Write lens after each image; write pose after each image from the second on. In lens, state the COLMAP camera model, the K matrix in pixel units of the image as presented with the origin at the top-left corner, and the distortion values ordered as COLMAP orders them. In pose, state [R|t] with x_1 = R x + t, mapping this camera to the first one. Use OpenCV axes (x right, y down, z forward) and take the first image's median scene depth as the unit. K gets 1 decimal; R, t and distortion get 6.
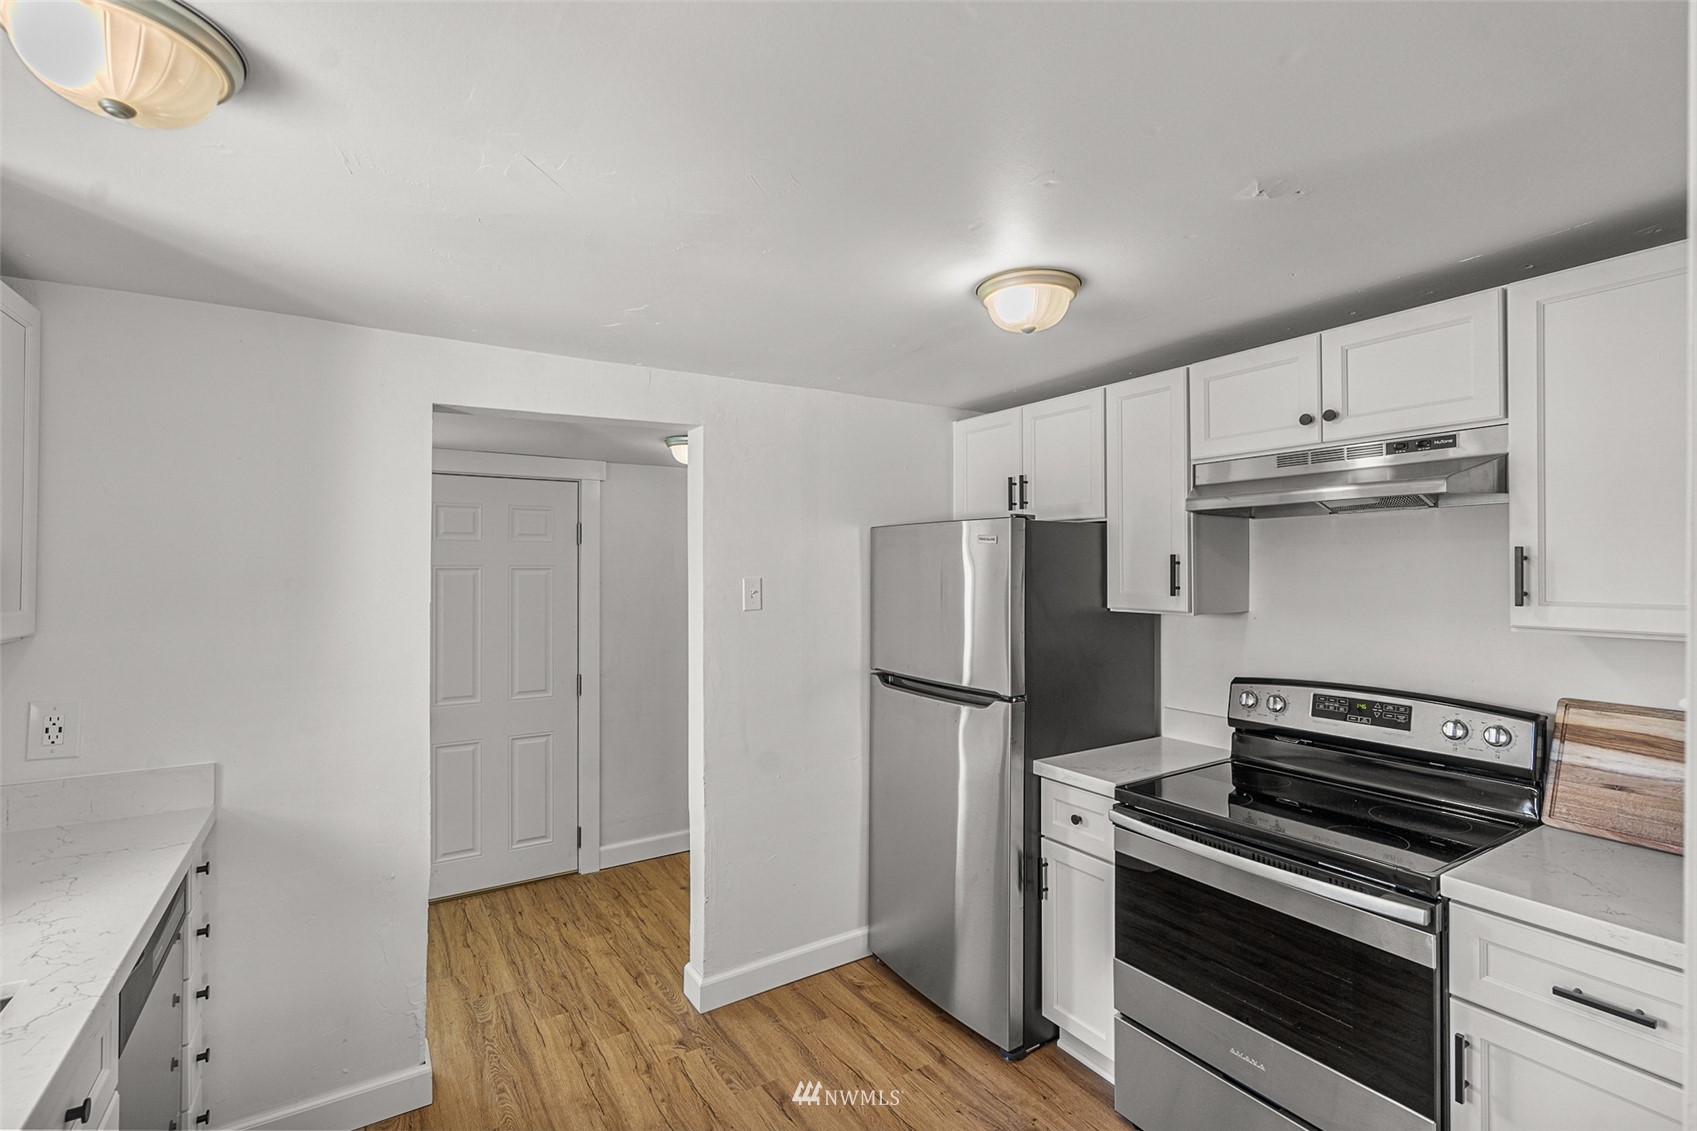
lens RADIAL K [[778.7, 0, 847.1], [0, 778.7, 554.9], [0, 0, 1]] dist [-0.004594, 0.000854]
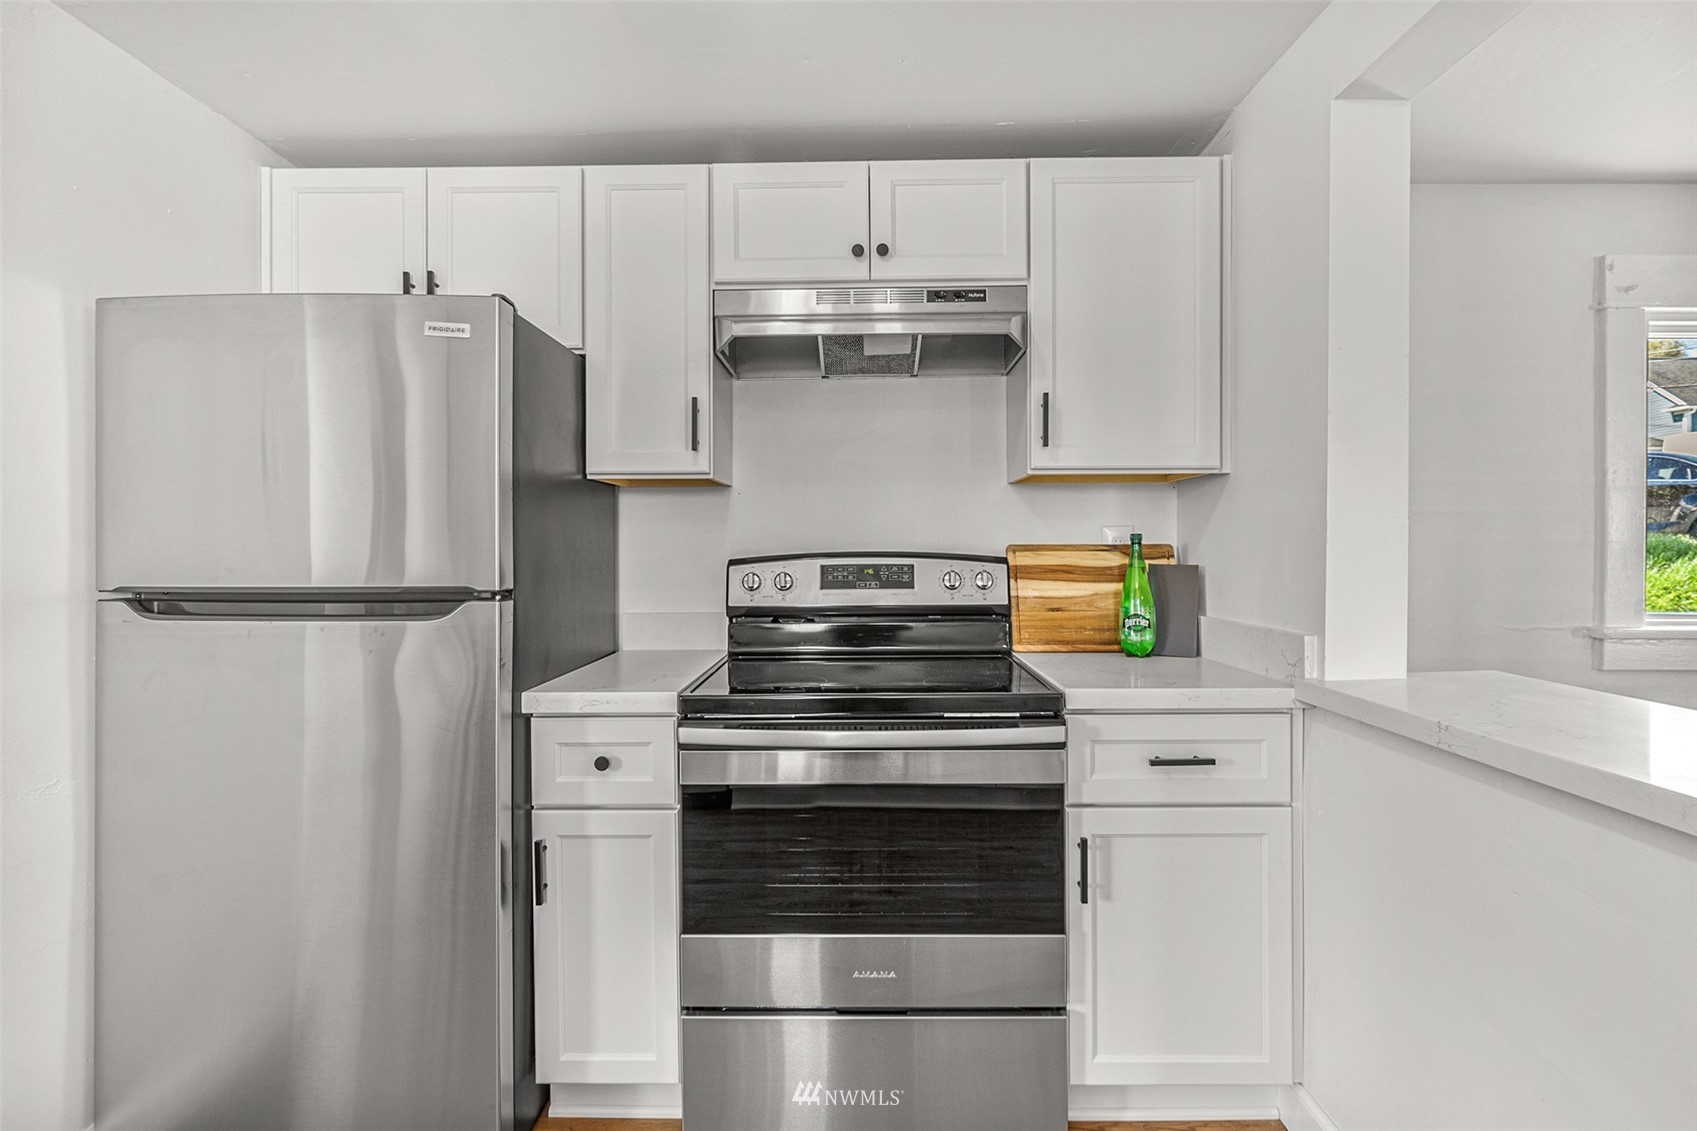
lens RADIAL K [[781.4, 0, 861.5], [0, 781.4, 546.7], [0, 0, 1]] dist [-0.003206, -0.000018]
pose [[0.540860, -0.003421, 0.841106, -0.146605], [-0.007104, 0.999937, 0.008634, 0.137570], [-0.841083, -0.010645, 0.540802, 0.424147]]
